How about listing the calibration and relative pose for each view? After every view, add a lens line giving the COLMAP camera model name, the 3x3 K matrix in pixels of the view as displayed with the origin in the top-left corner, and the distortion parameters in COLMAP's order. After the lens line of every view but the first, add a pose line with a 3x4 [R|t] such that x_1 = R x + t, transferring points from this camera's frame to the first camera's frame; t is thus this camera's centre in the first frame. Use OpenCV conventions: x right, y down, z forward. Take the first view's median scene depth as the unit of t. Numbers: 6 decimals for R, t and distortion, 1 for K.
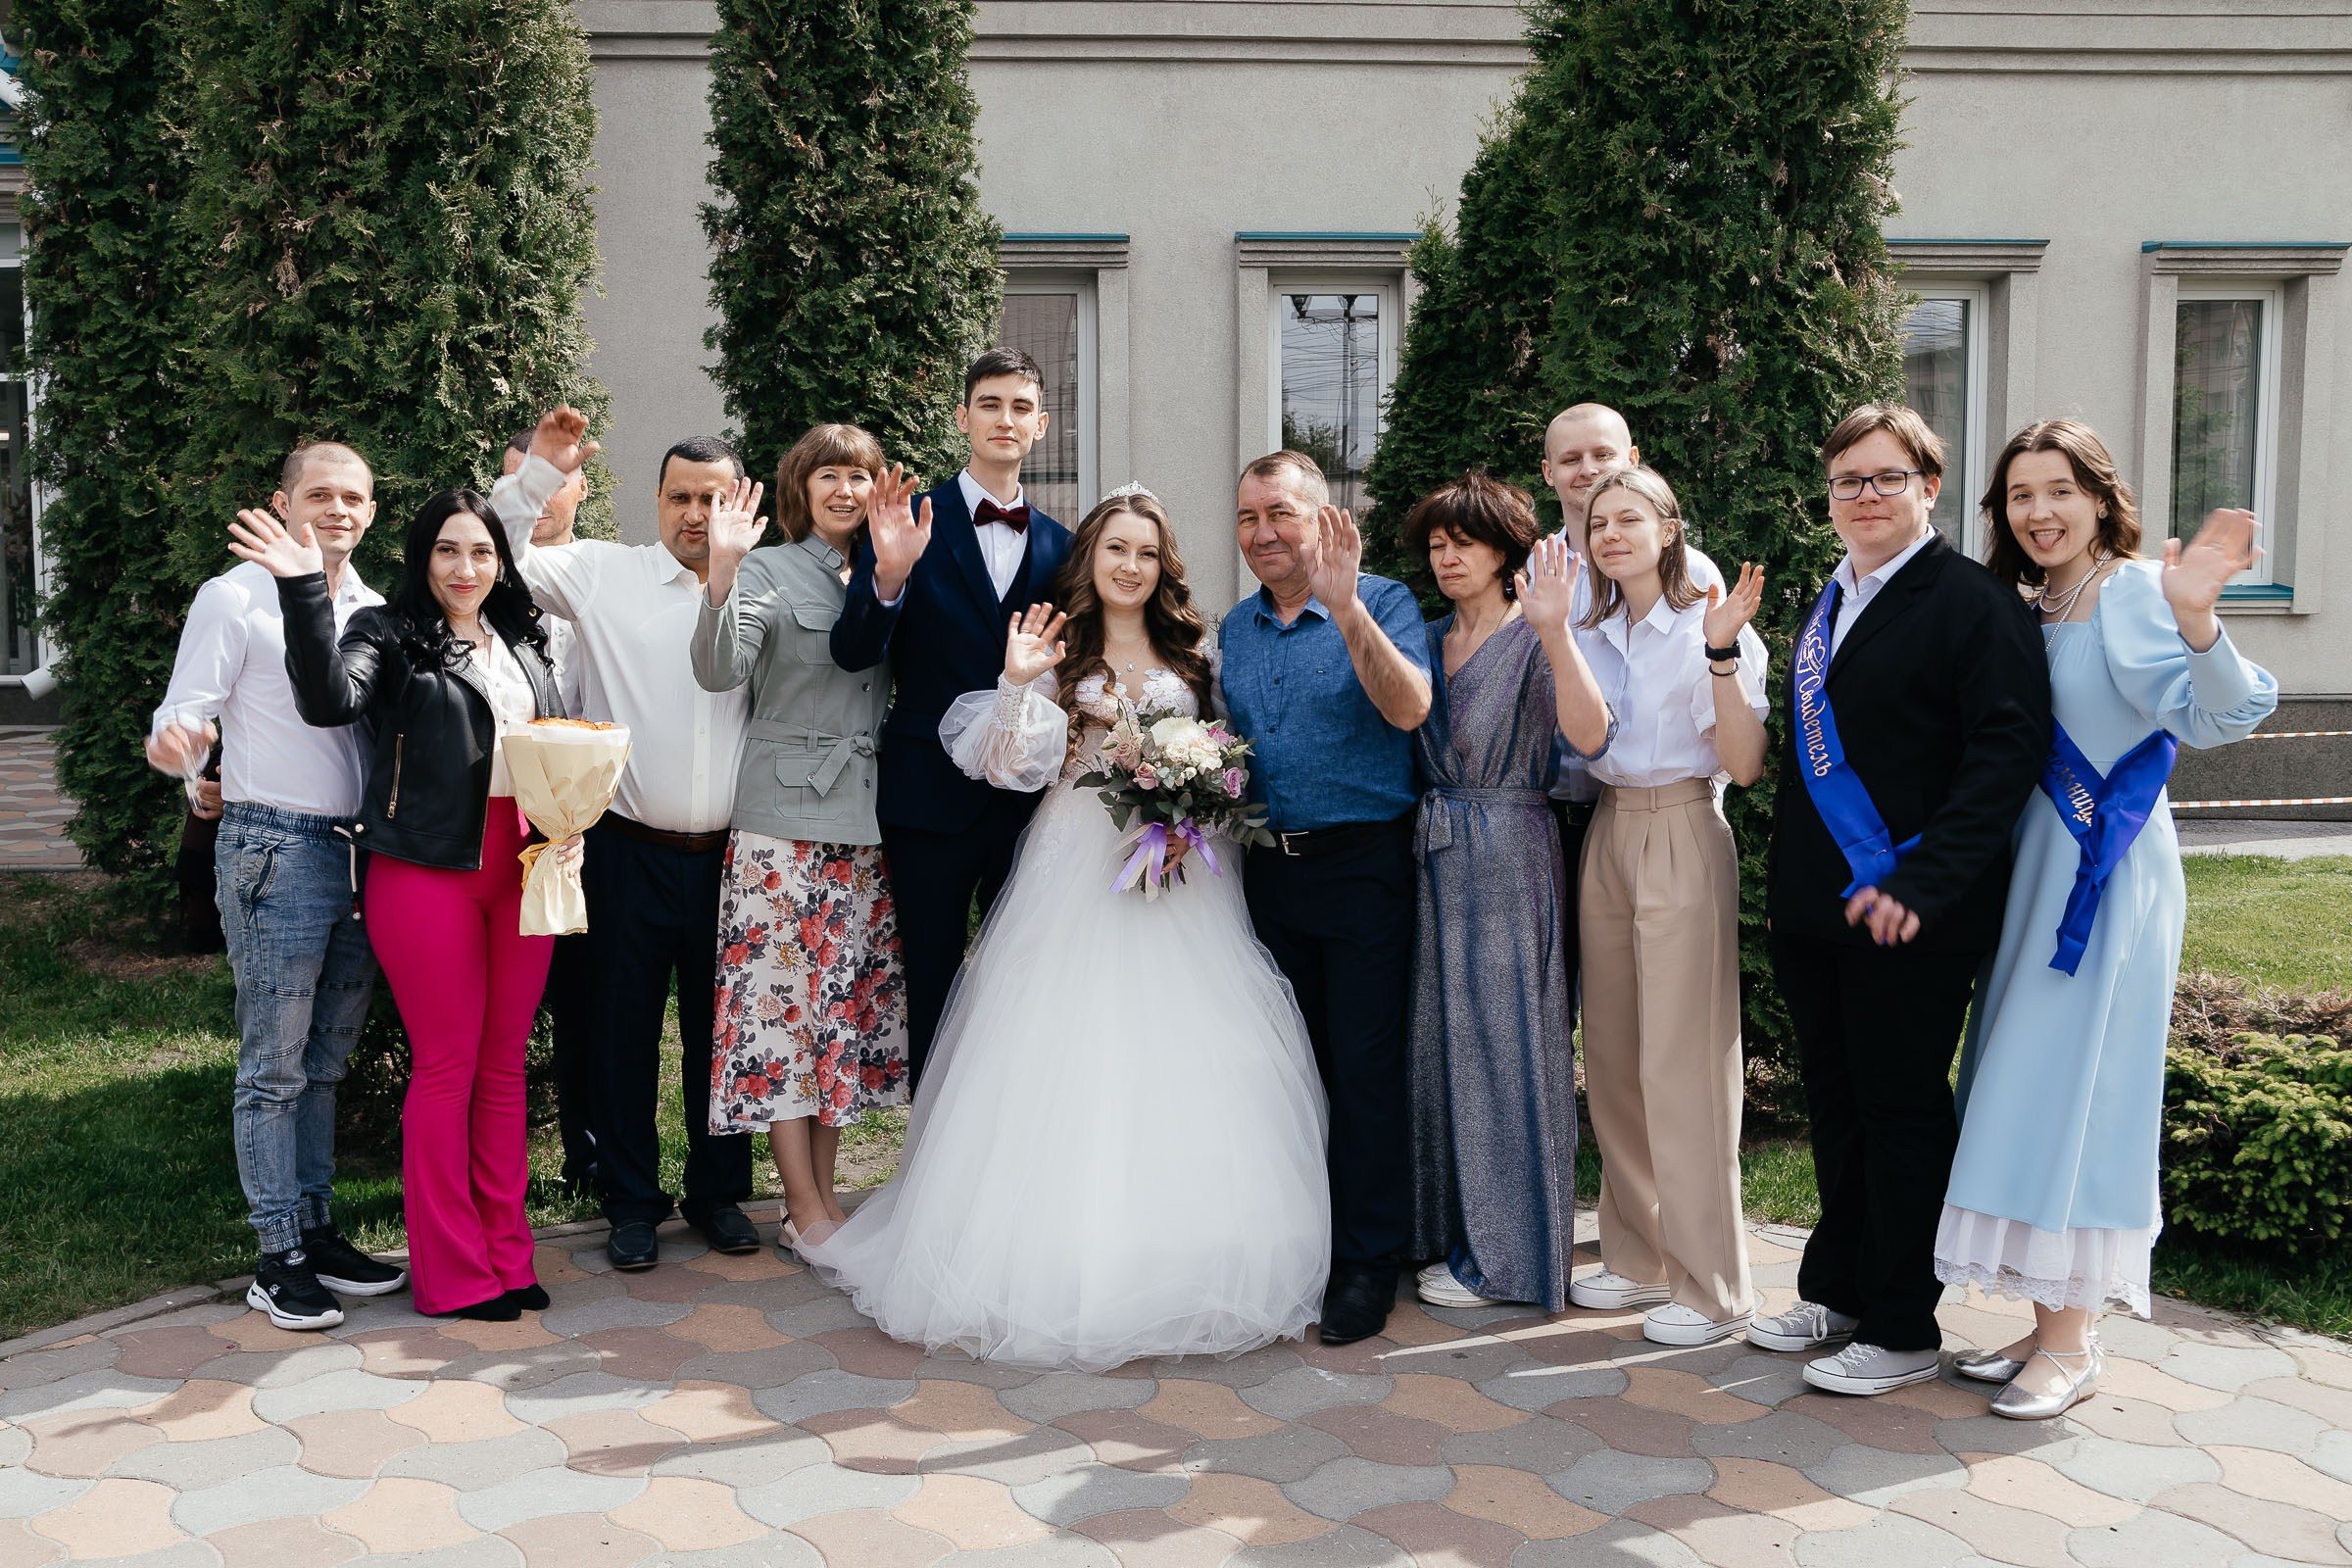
lens RADIAL K [[2007.2, 0, 1020.8], [0, 2007.2, 804.0], [0, 0, 1]] dist [-0.088995, 0.096874]
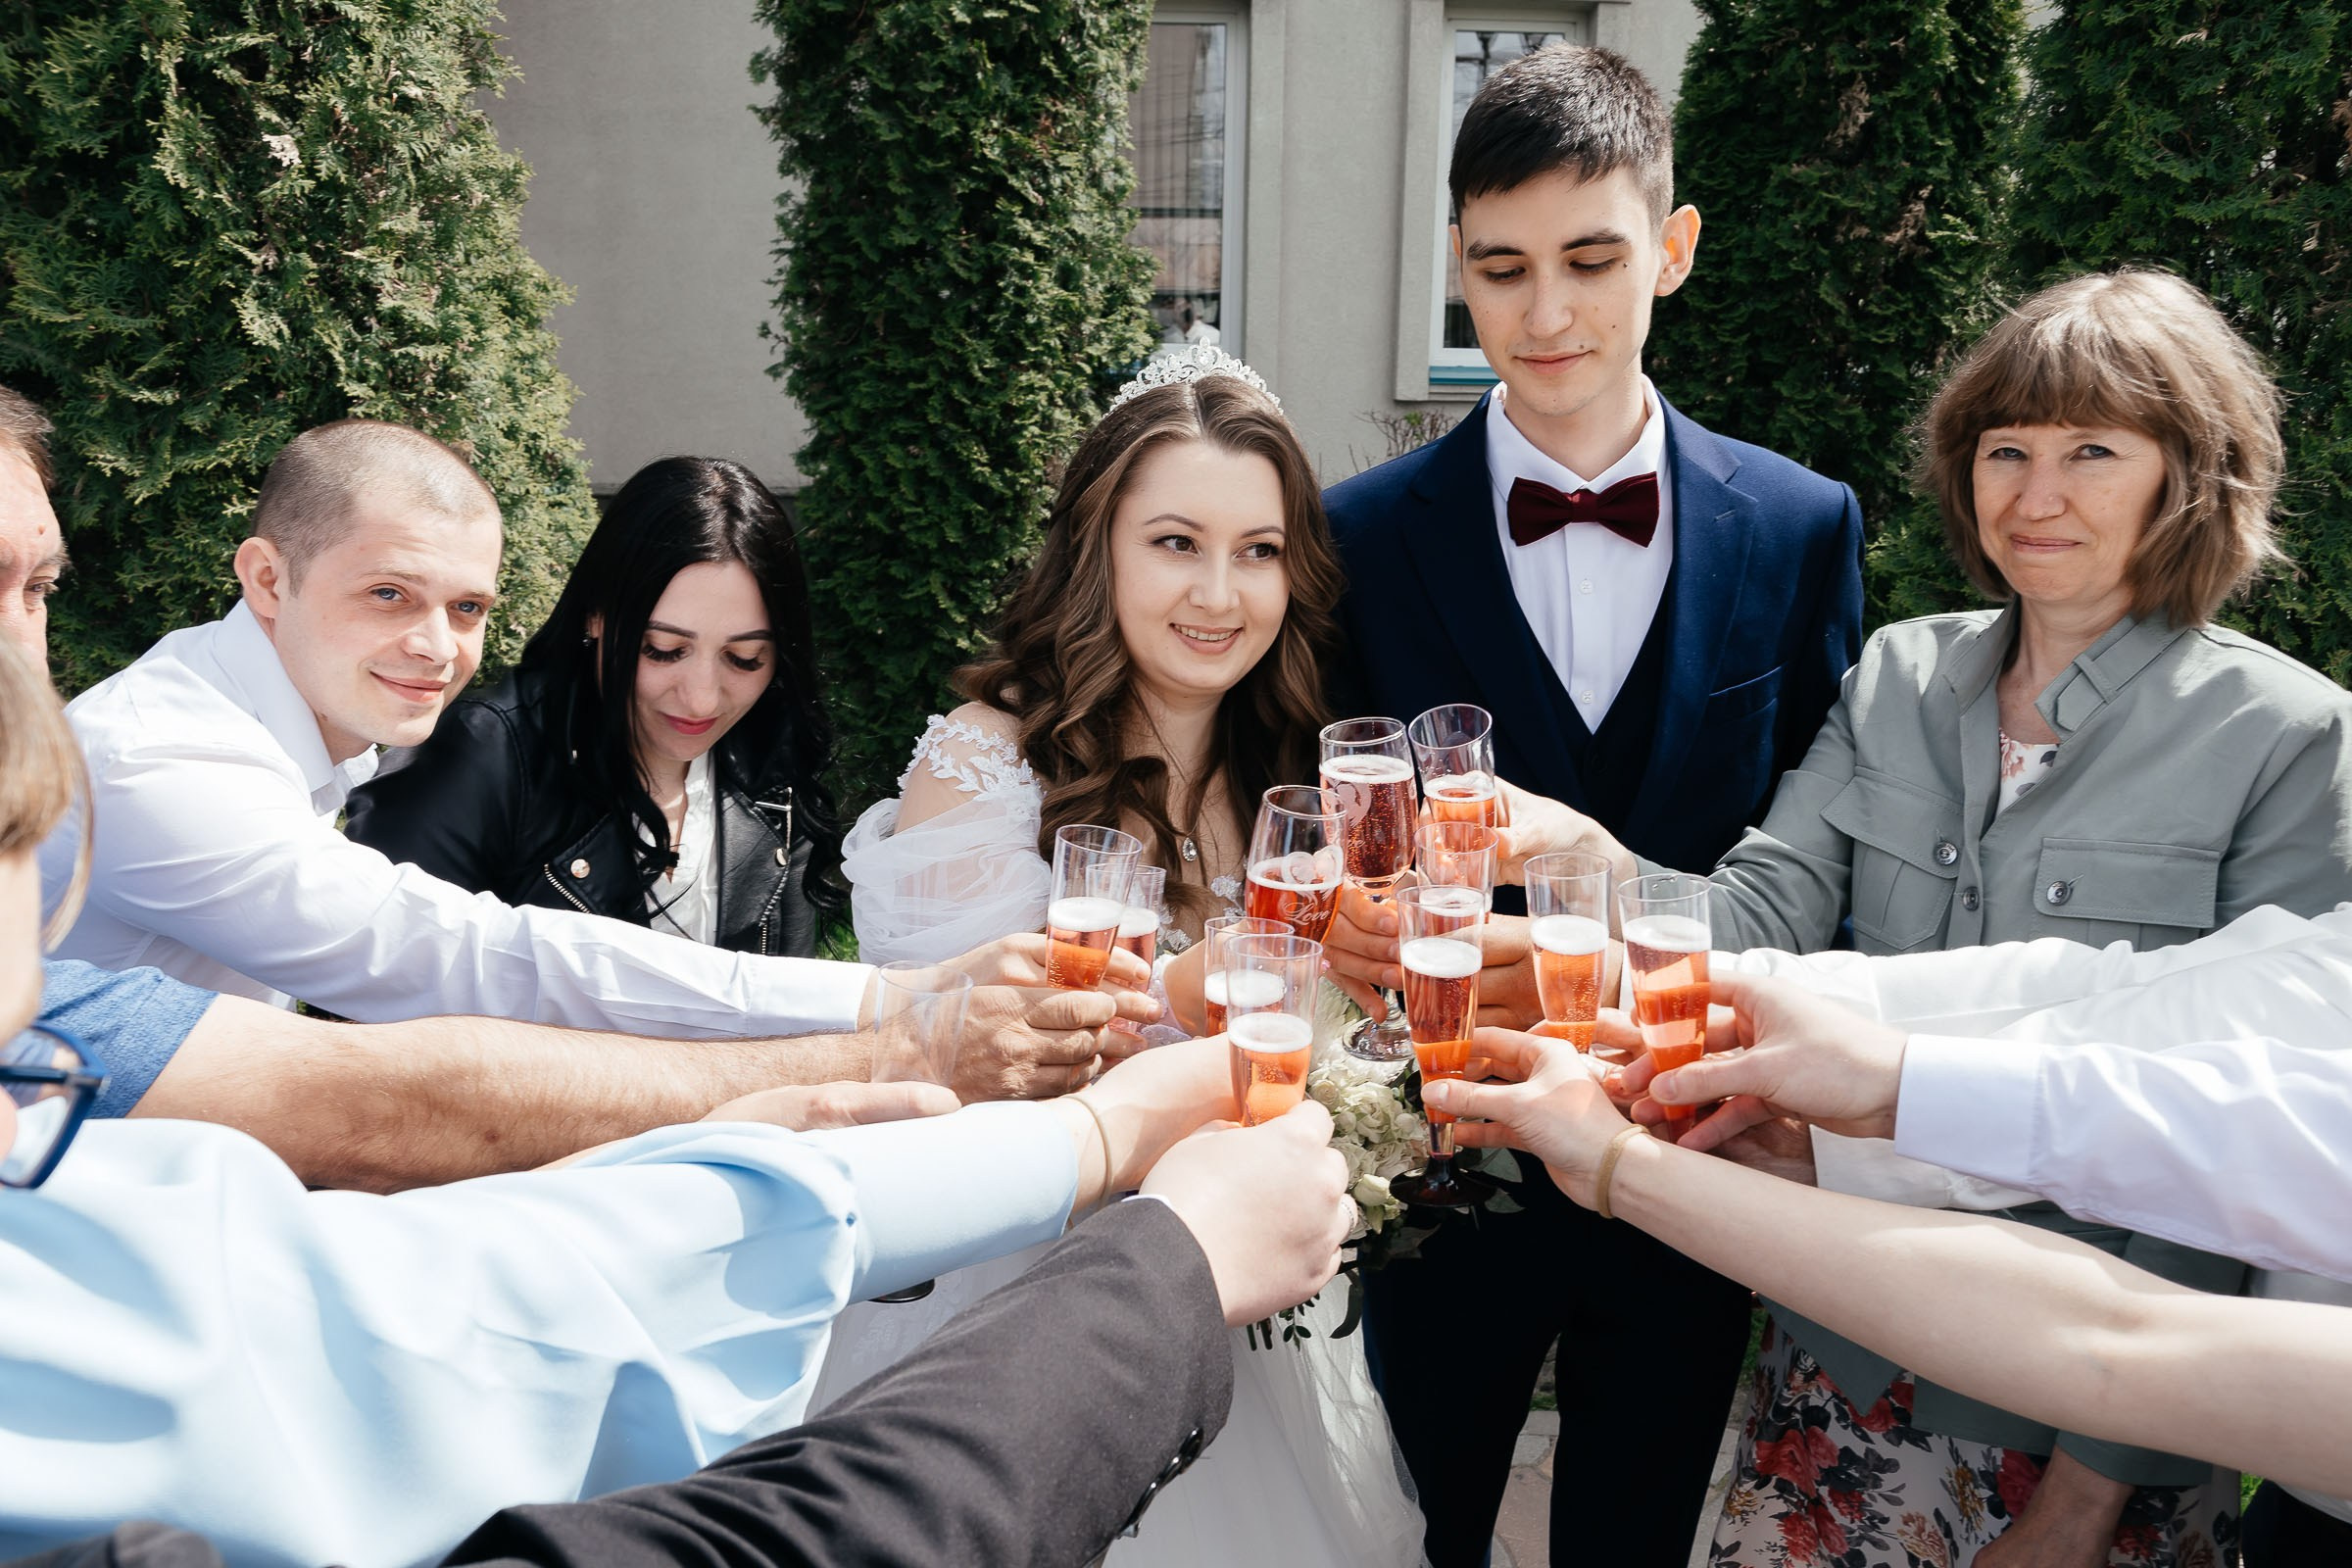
lens RADIAL K [[1800.1, 0, 1176.0], [0, 1800.1, 784.0], [0, 0, 1]] dist [-0.077971, 0.083294]
pose [[0.999666, 0.016741, 0.019684, -0.013349], [-0.019513, 0.988438, 0.150363, -0.105175], [-0.016939, -0.150696, 0.988435, 0.441211]]
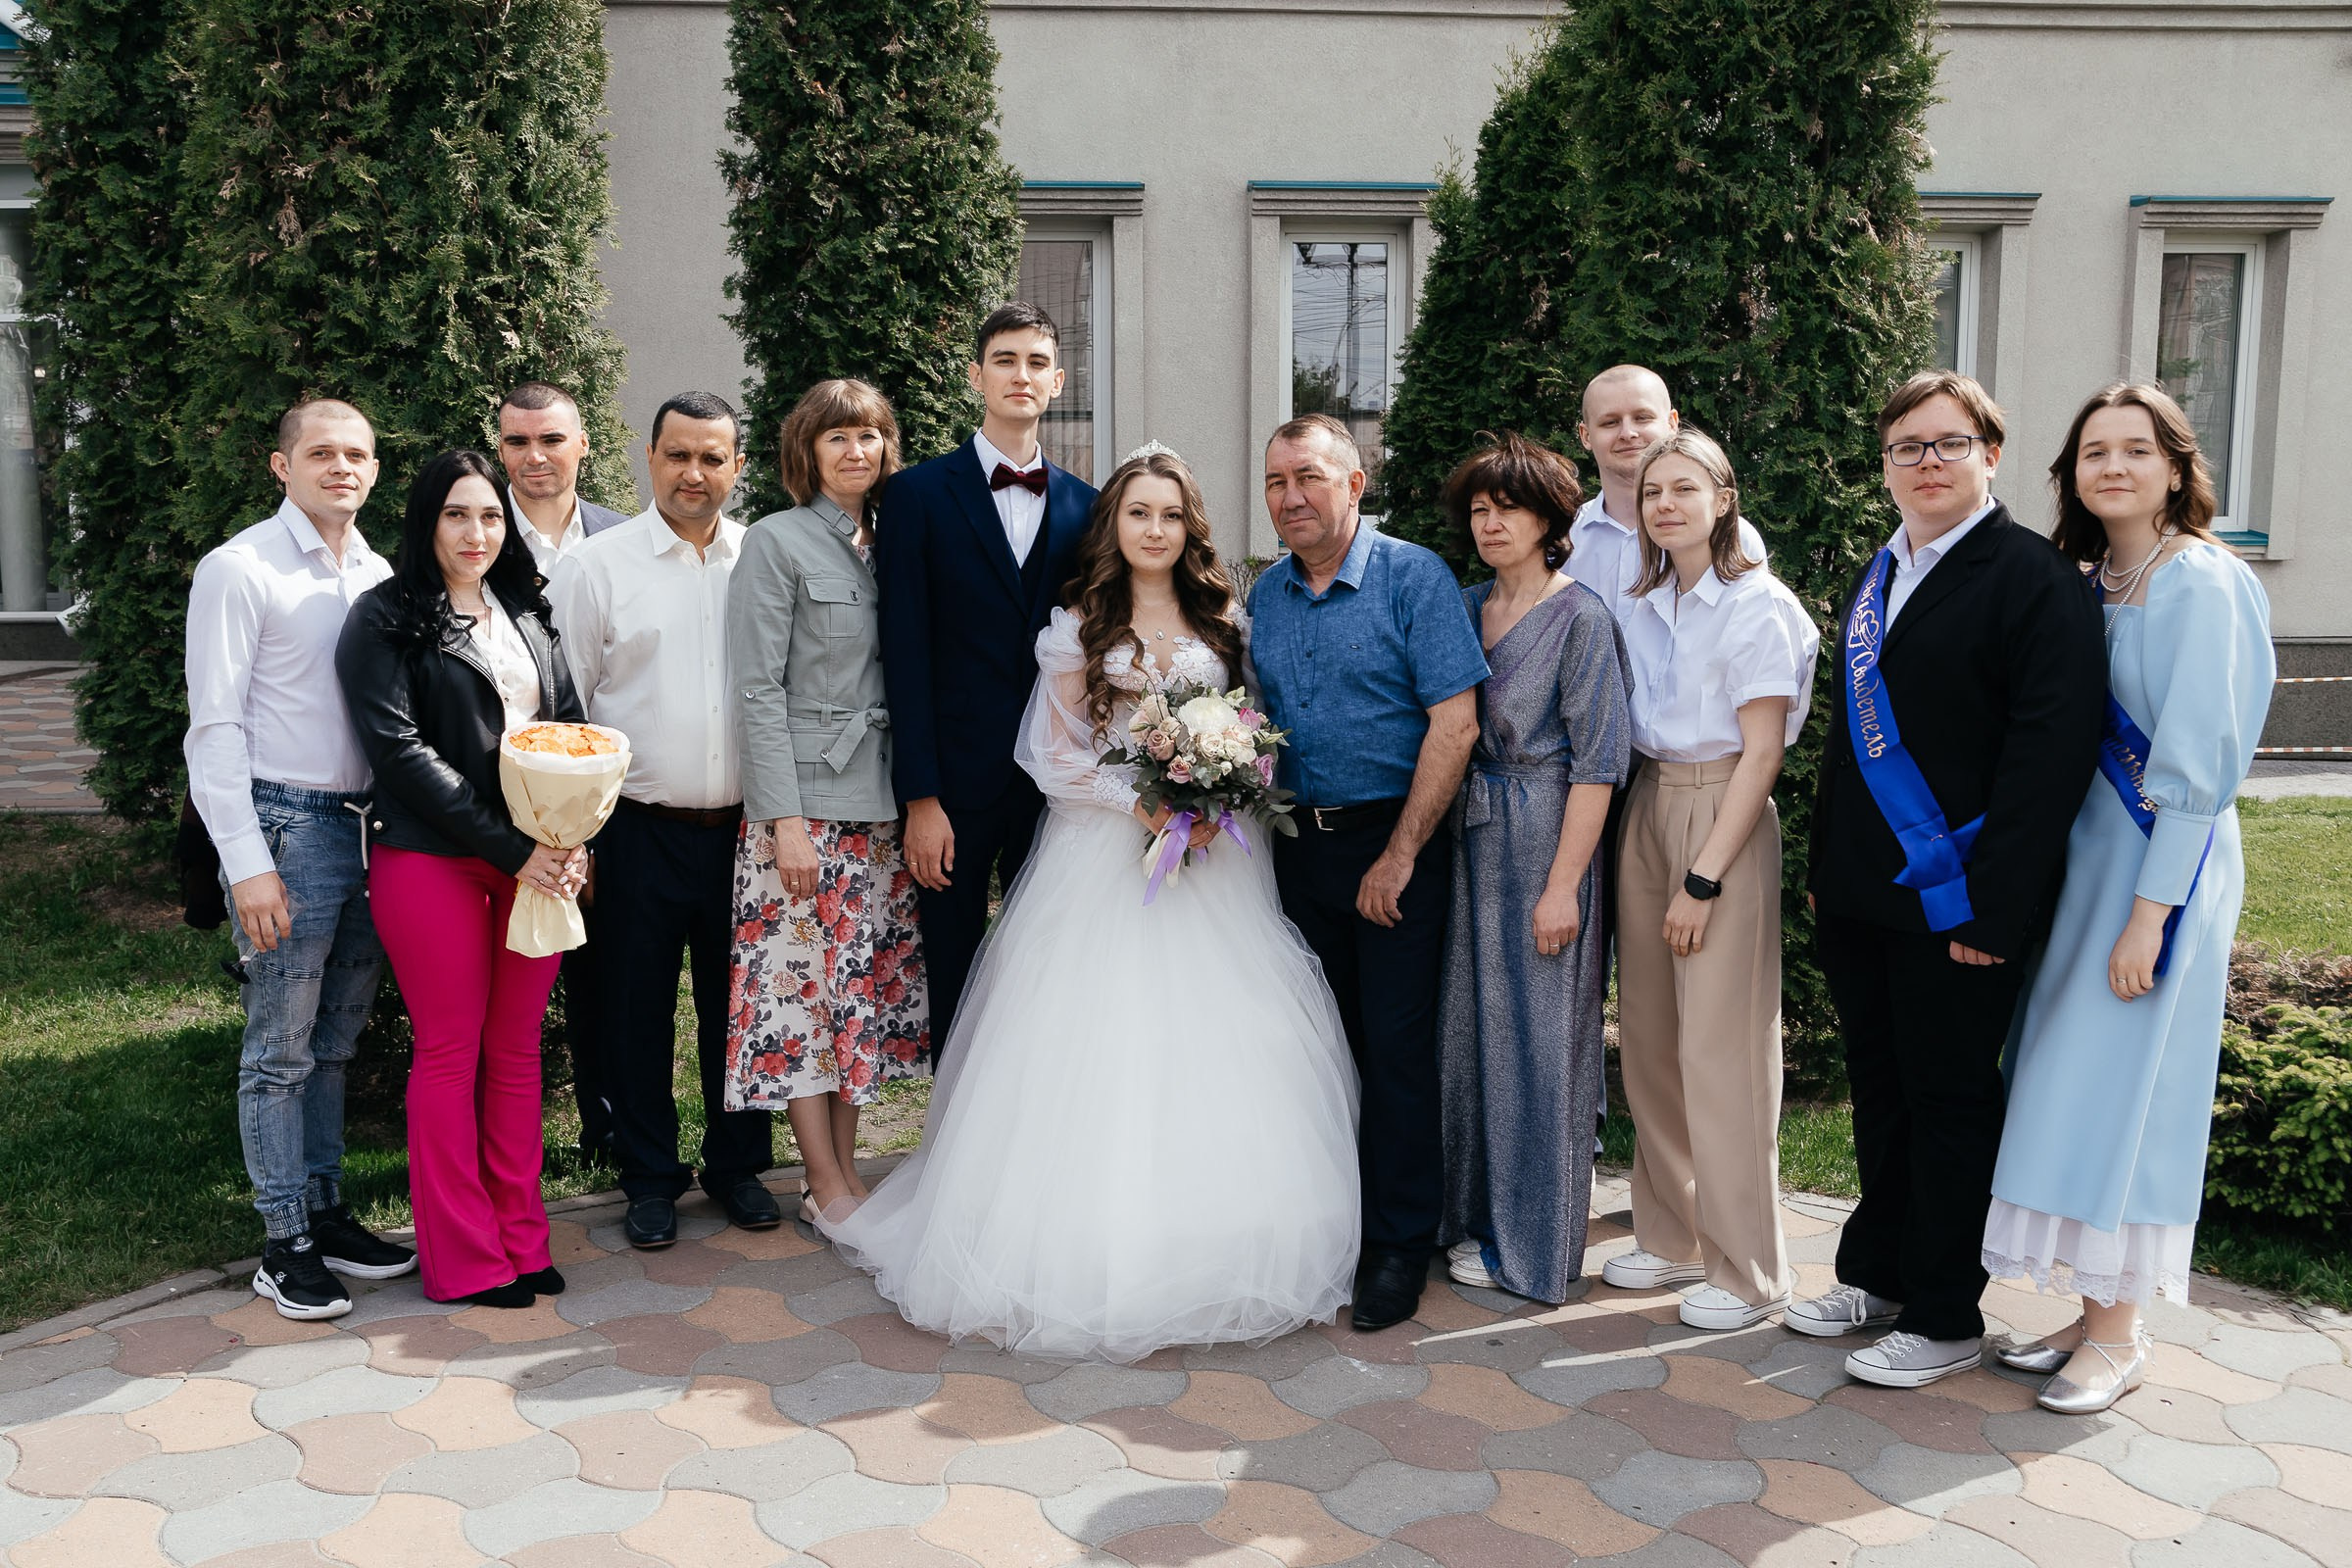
lens RADIAL K [[1904.4, 0, 1068.6], [0, 1904.4, 788.4], [0, 0, 1]] dist [-0.088149, 0.097531]
pose [[0.999828, 0.000431, 0.018539, -0.005286], [-0.001047, 0.999447, 0.033247, -0.020412], [-0.018514, -0.033261, 0.999275, 0.062654]]
